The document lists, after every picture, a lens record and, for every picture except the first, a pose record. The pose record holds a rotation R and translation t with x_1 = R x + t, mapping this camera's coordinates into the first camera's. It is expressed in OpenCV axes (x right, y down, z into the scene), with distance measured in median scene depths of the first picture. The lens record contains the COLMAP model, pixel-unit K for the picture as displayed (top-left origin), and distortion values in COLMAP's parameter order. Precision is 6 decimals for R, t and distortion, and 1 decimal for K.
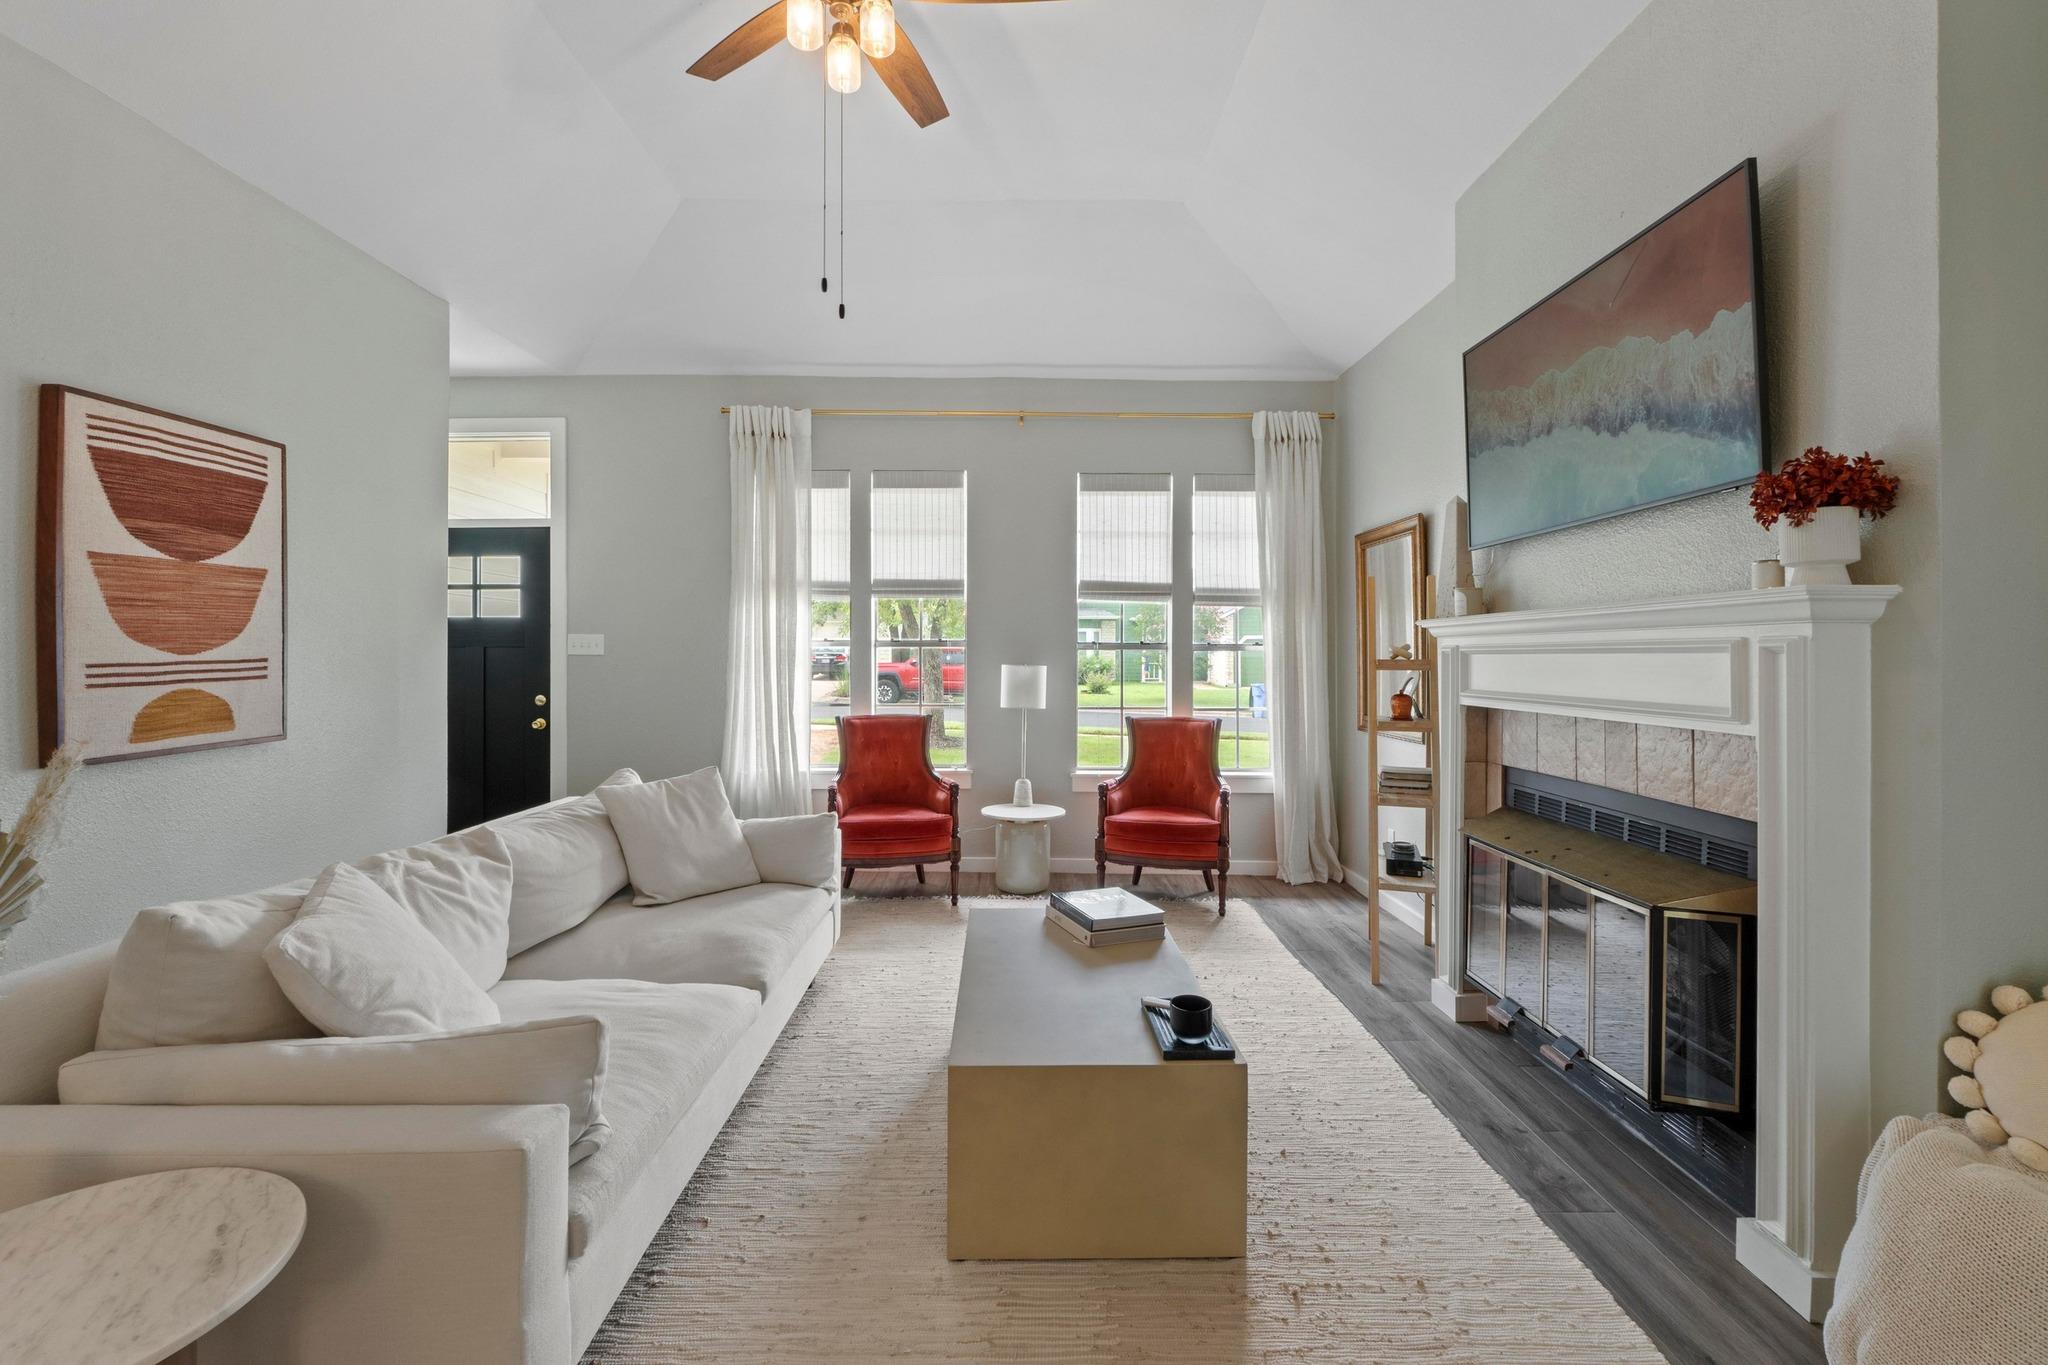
lens RADIAL K [[885.5, 0, 1028.5], [0, 885.5, 632.0], [0, 0, 1]] dist [-0.009213, -0.000285]
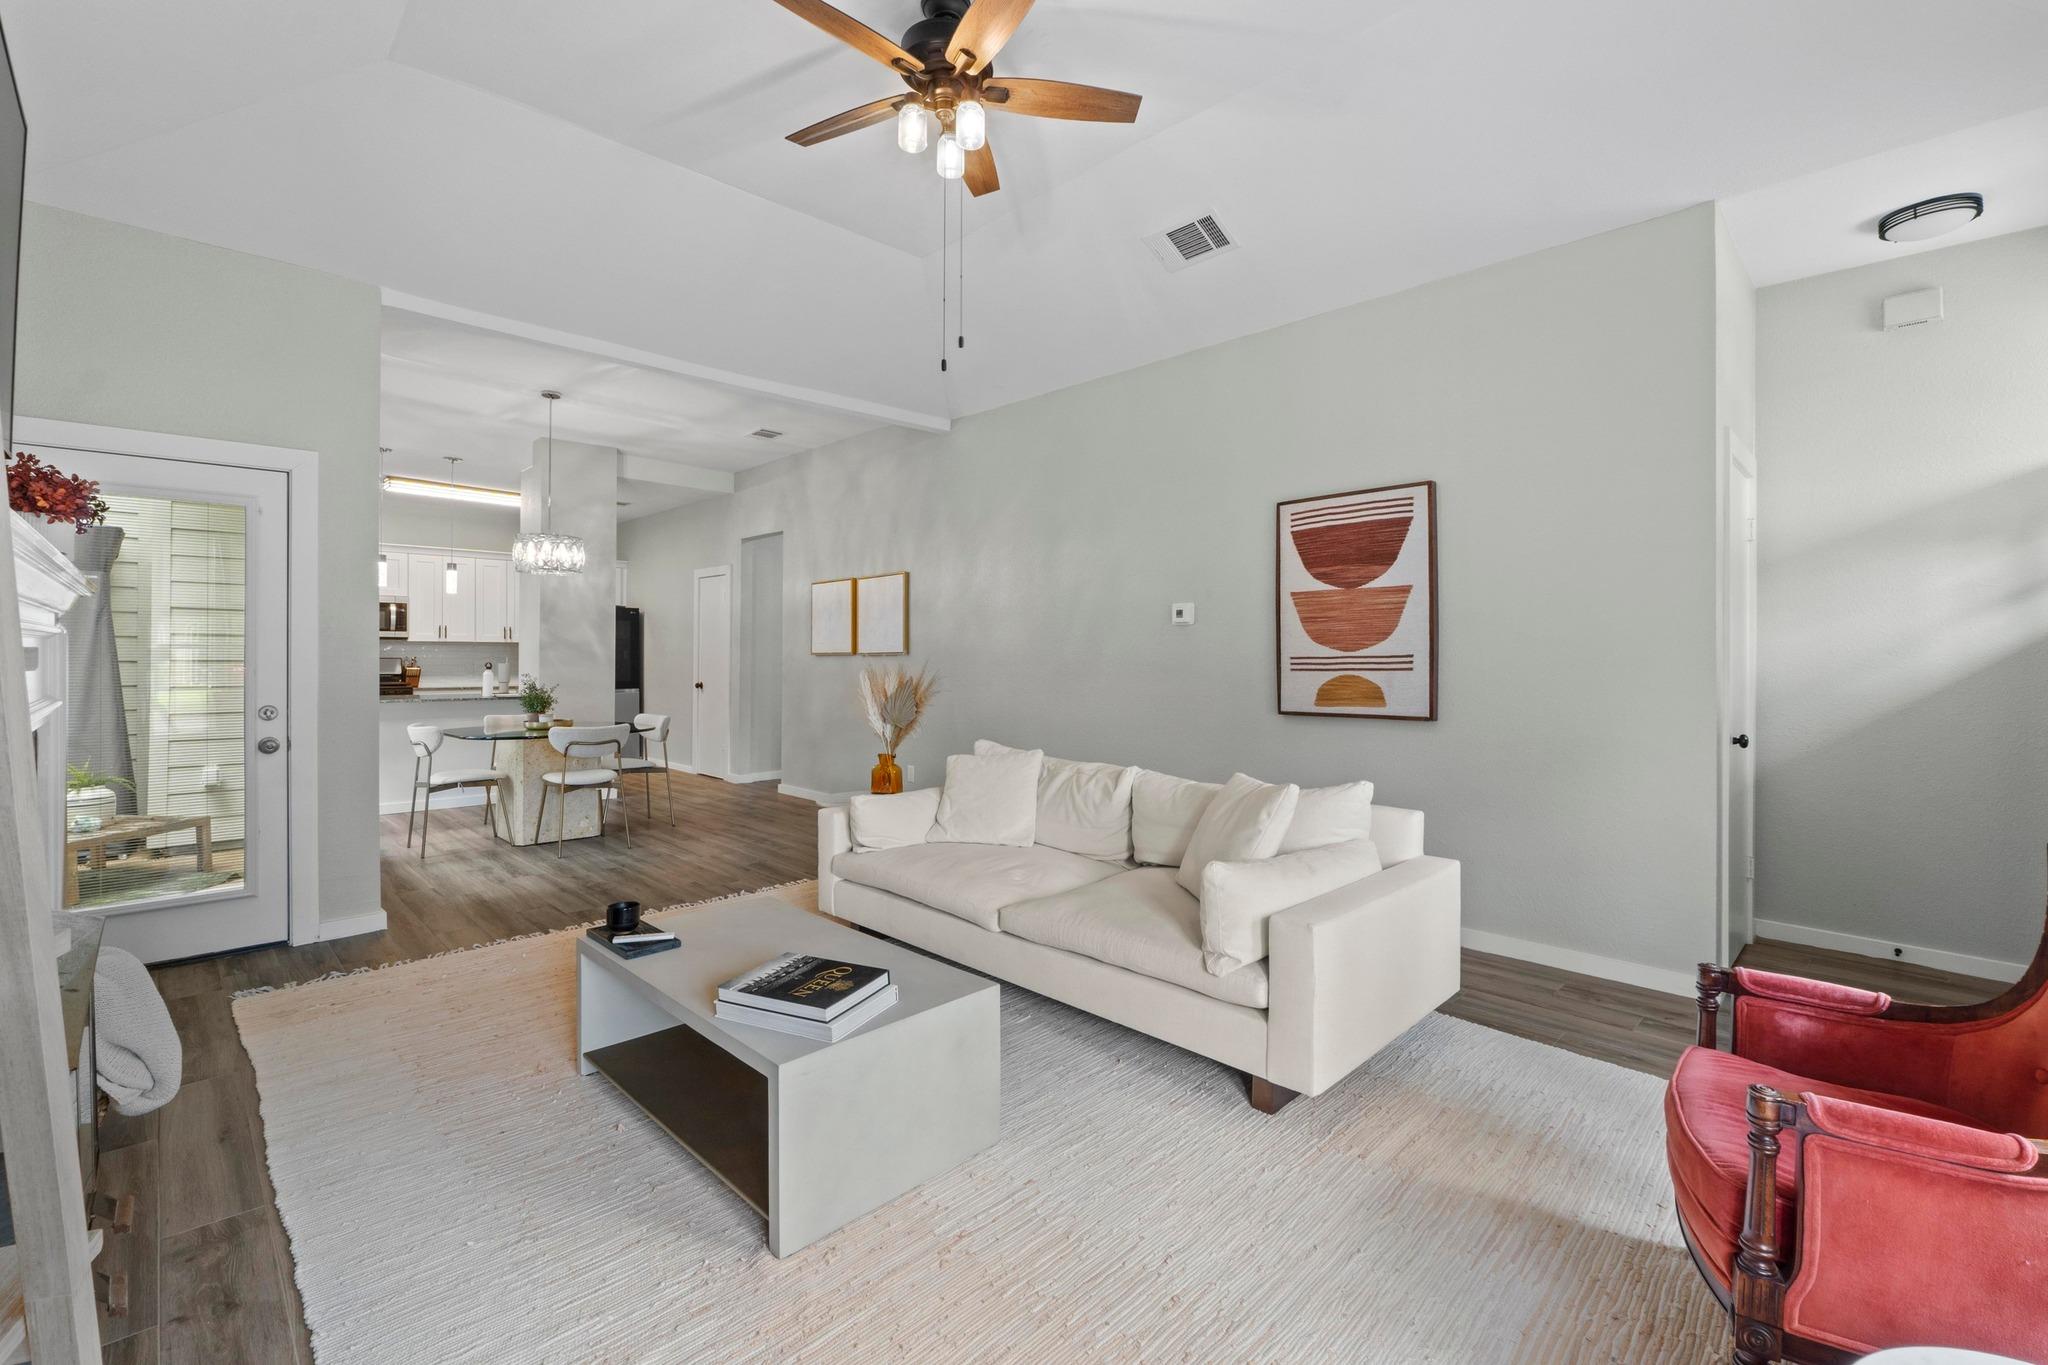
lens RADIAL K [[883.9, 0, 1017.2], [0, 883.9, 648.1], [0, 0, 1]] dist [-0.002779, -0.000212]
pose [[-0.722661, -0.006694, -0.691170, 0.478996], [0.012343, 0.999669, -0.022587, 0.046557], [0.691092, -0.024854, -0.722339, 1.682924]]
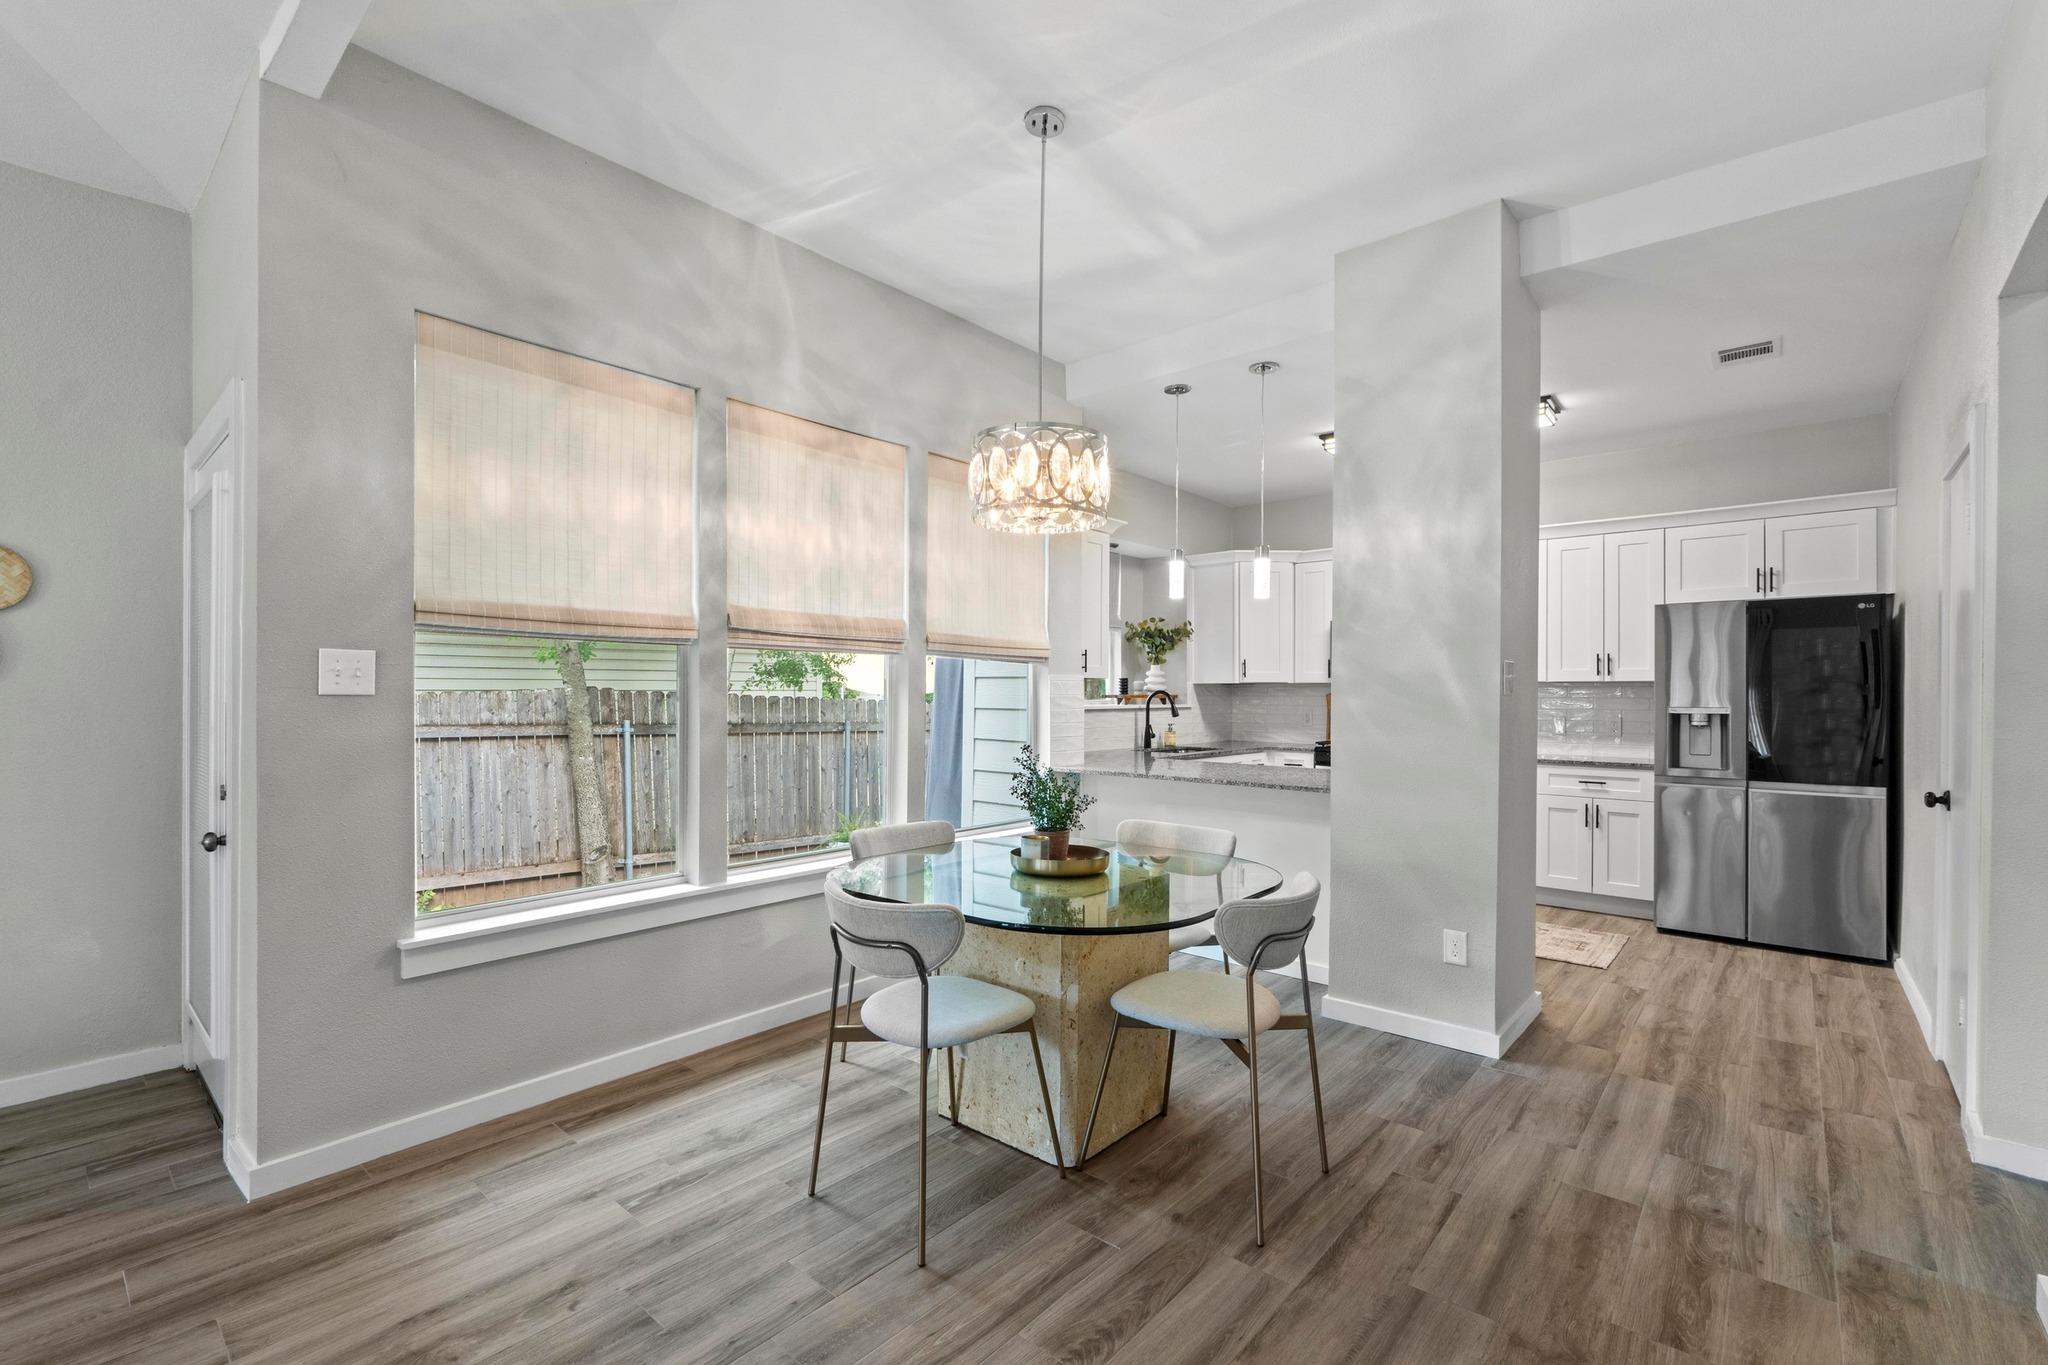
lens RADIAL K [[880.7, 0, 1026.9], [0, 880.7, 694.5], [0, 0, 1]] dist [-0.004074, -0.000175]
pose [[-0.756066, -0.004489, 0.654480, -0.826695], [-0.019352, 0.999693, -0.015499, 0.001762], [-0.654209, -0.024384, -0.755920, 0.028248]]
